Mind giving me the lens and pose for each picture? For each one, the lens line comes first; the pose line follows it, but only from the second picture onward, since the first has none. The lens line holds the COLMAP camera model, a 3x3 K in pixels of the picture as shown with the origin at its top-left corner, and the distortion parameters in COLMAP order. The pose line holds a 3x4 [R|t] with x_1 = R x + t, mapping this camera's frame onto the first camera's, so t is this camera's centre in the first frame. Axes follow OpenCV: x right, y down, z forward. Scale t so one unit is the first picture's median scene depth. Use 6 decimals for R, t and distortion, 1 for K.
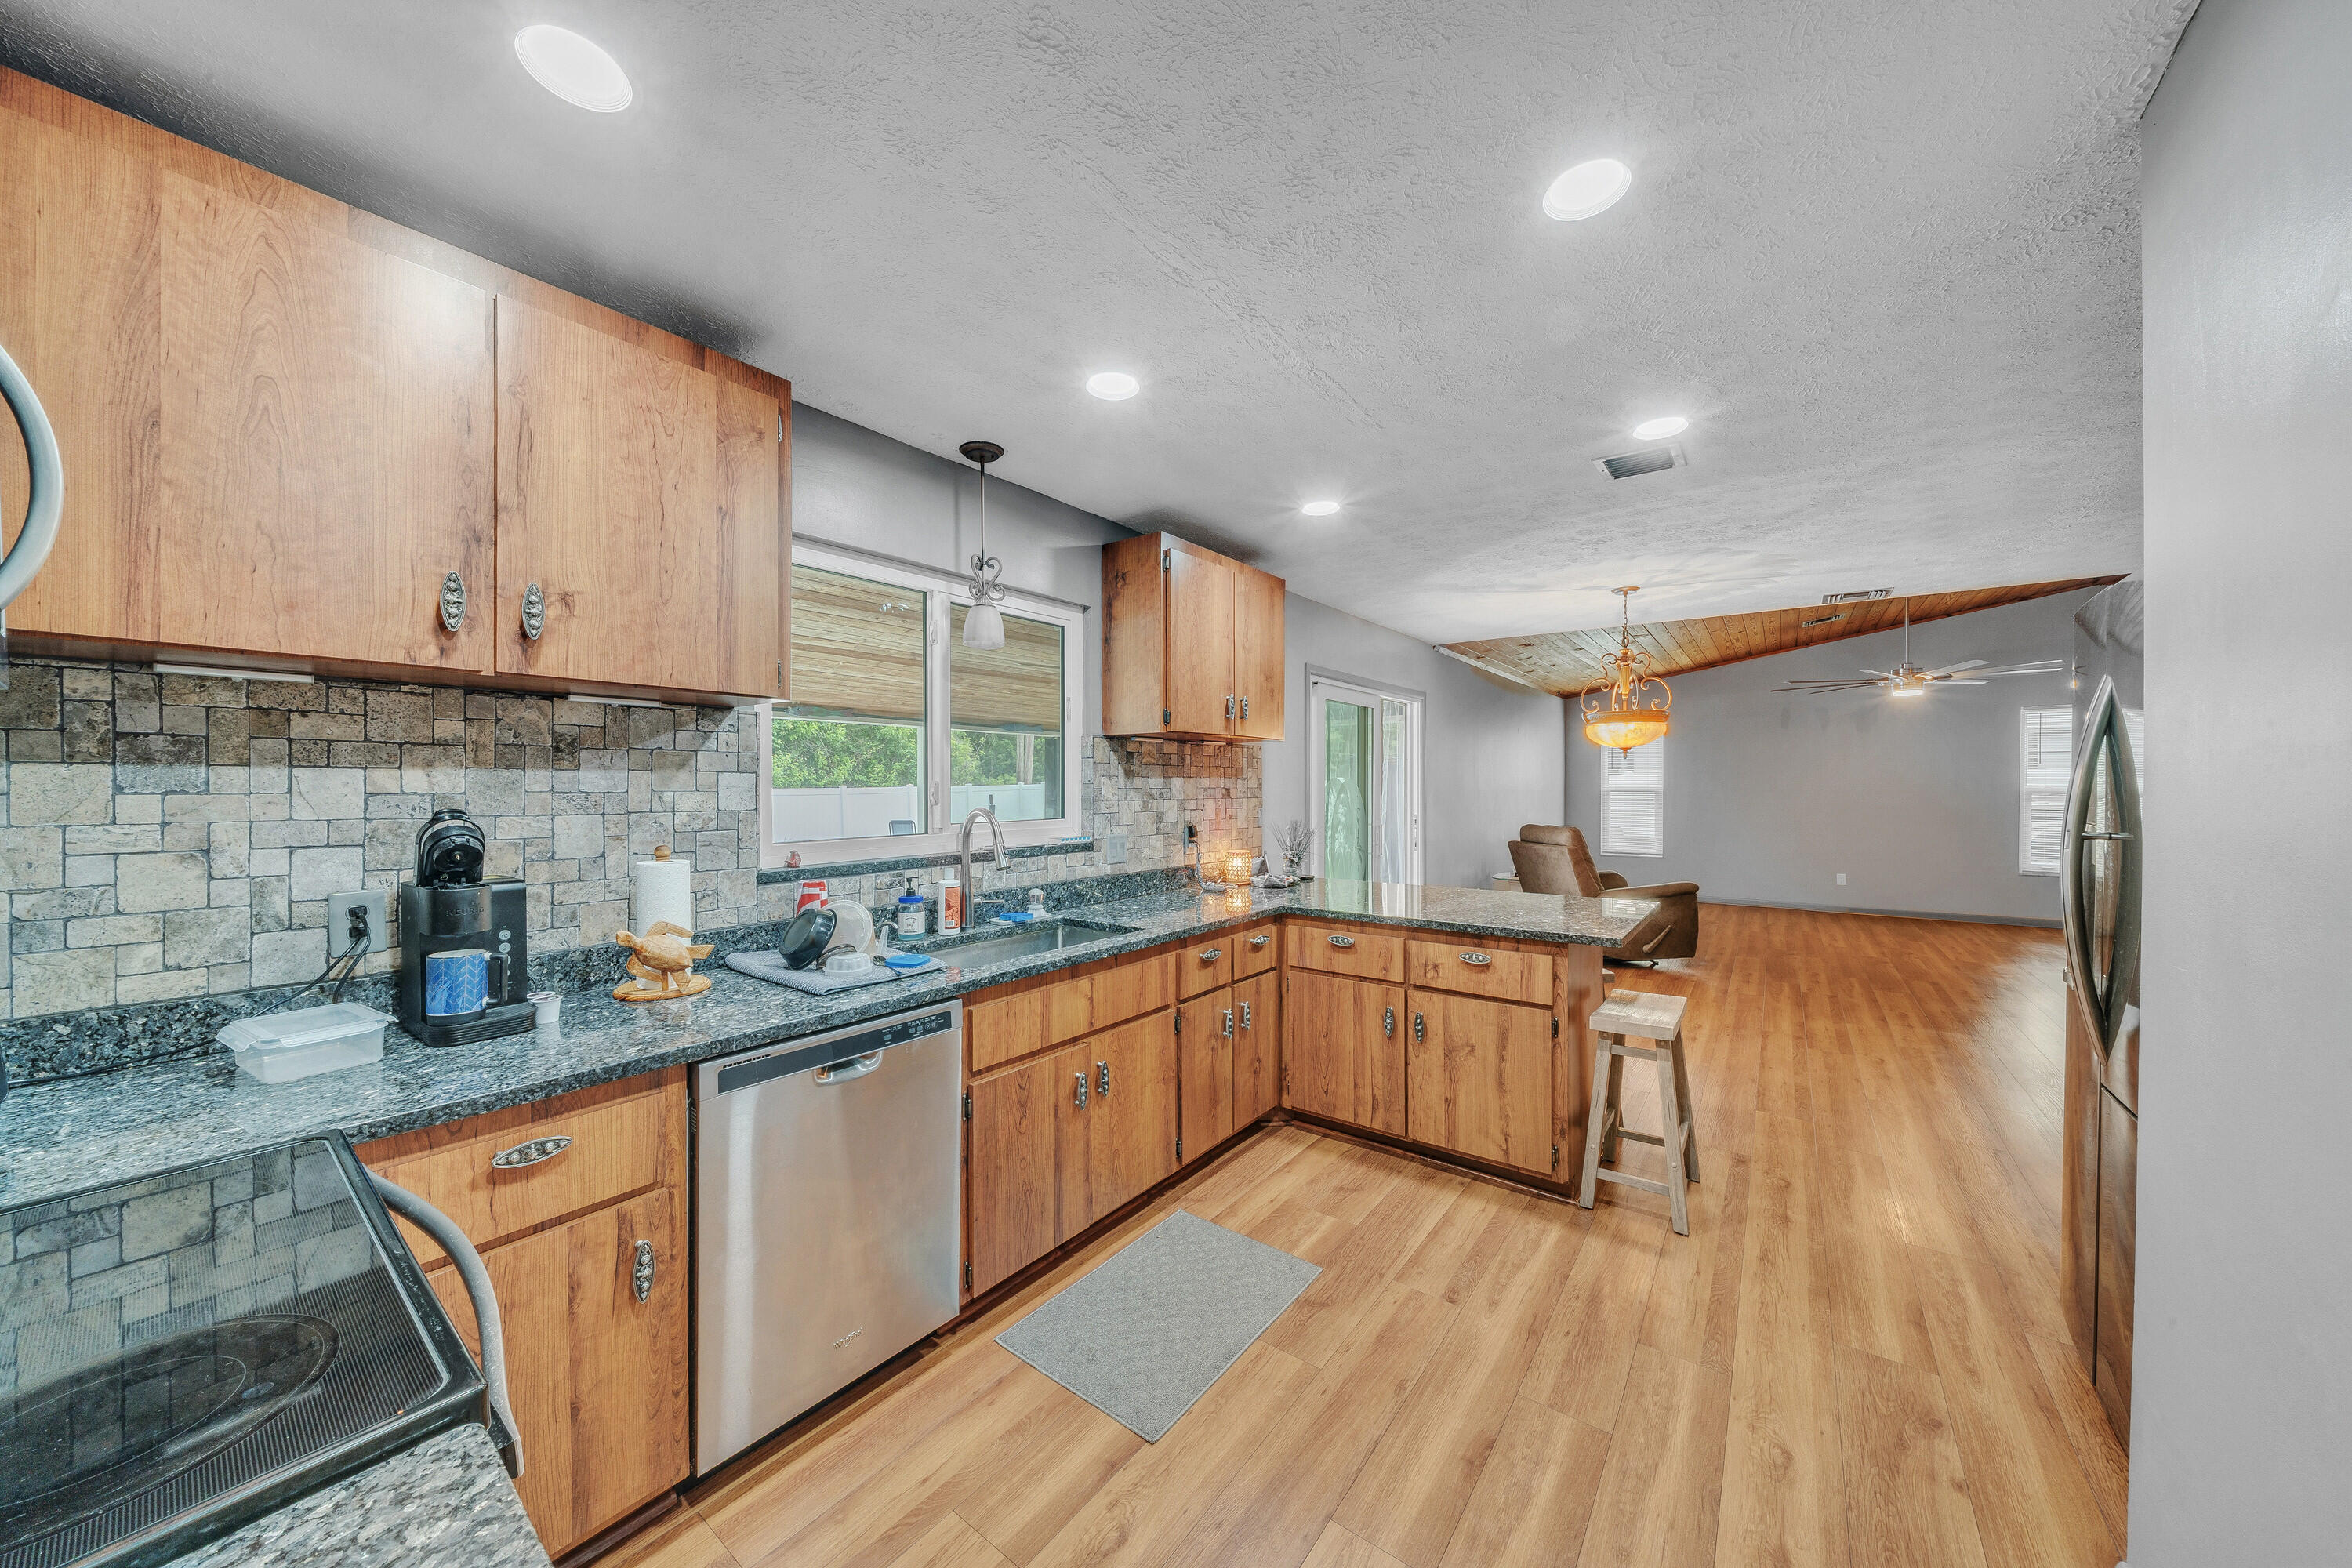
lens RADIAL K [[807.2, 0, 1176.0], [0, 807.2, 784.0], [0, 0, 1]] dist [-0.002082, -0.000041]
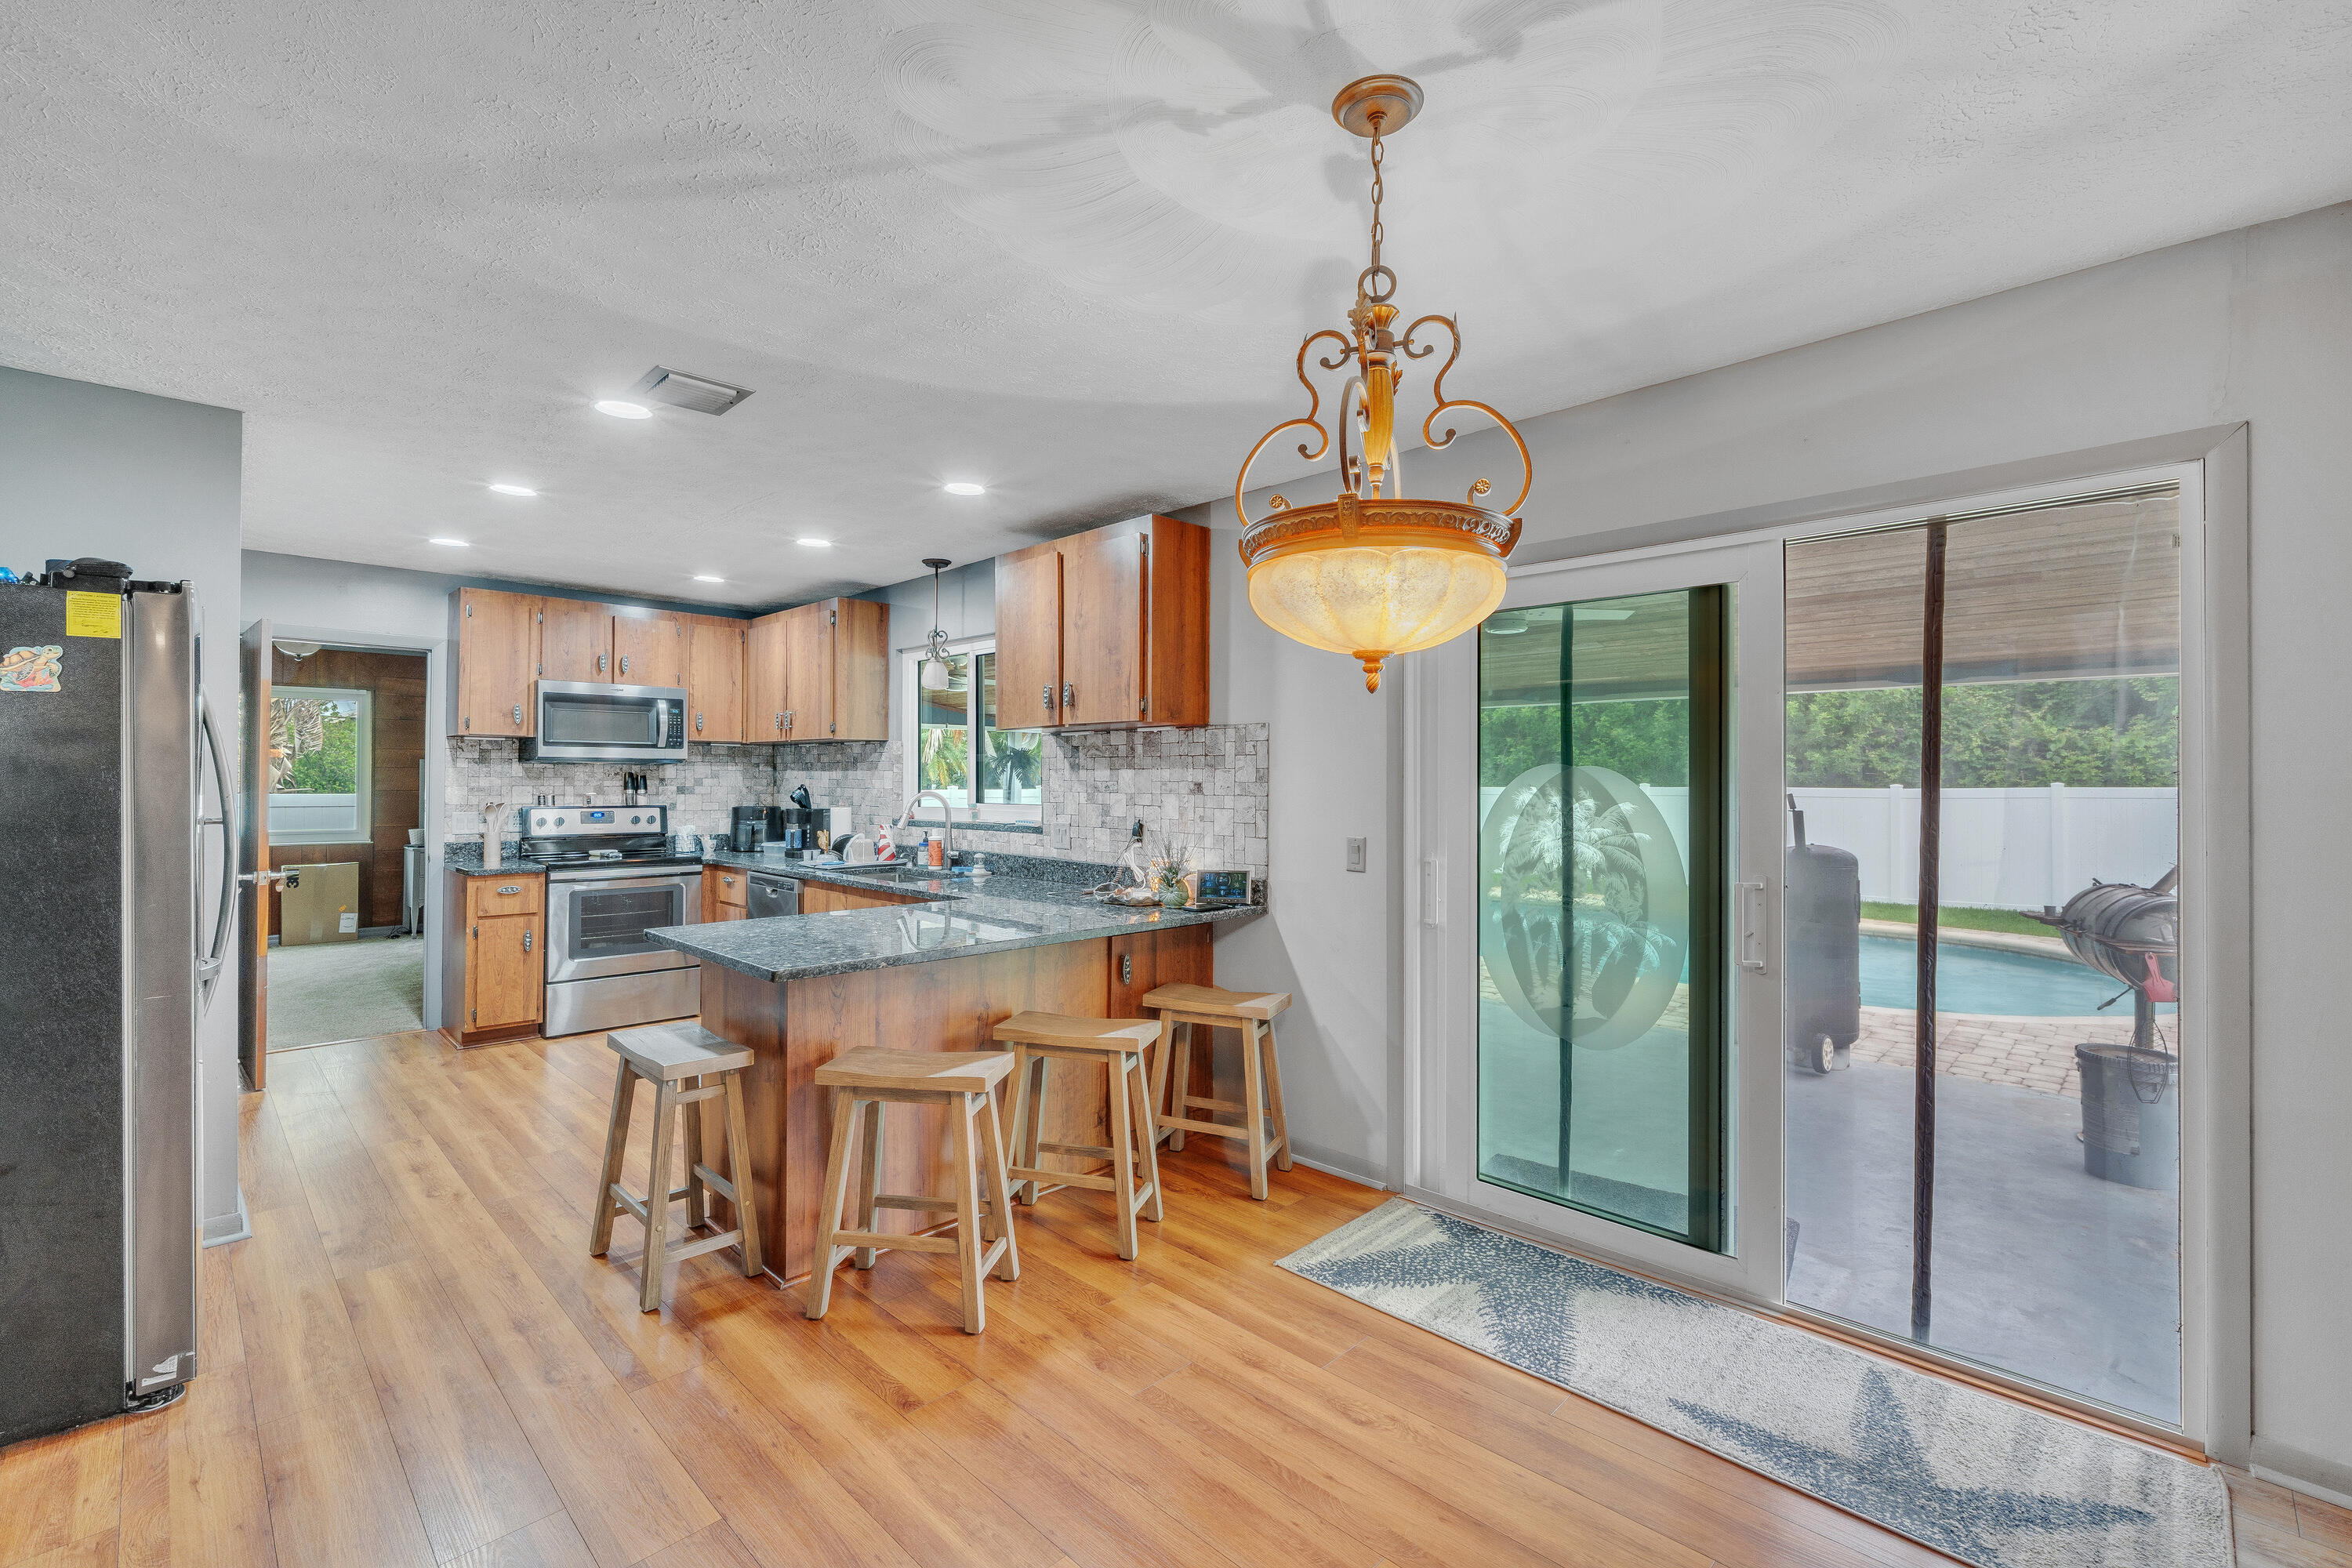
lens RADIAL K [[973.1, 0, 1180.6], [0, 973.1, 768.8], [0, 0, 1]] dist [-0.000685, -0.000115]
pose [[-0.109586, -0.008109, -0.993944, 1.207995], [-0.001087, 0.999967, -0.008038, 0.000050], [0.993977, 0.000199, -0.109592, 1.290293]]
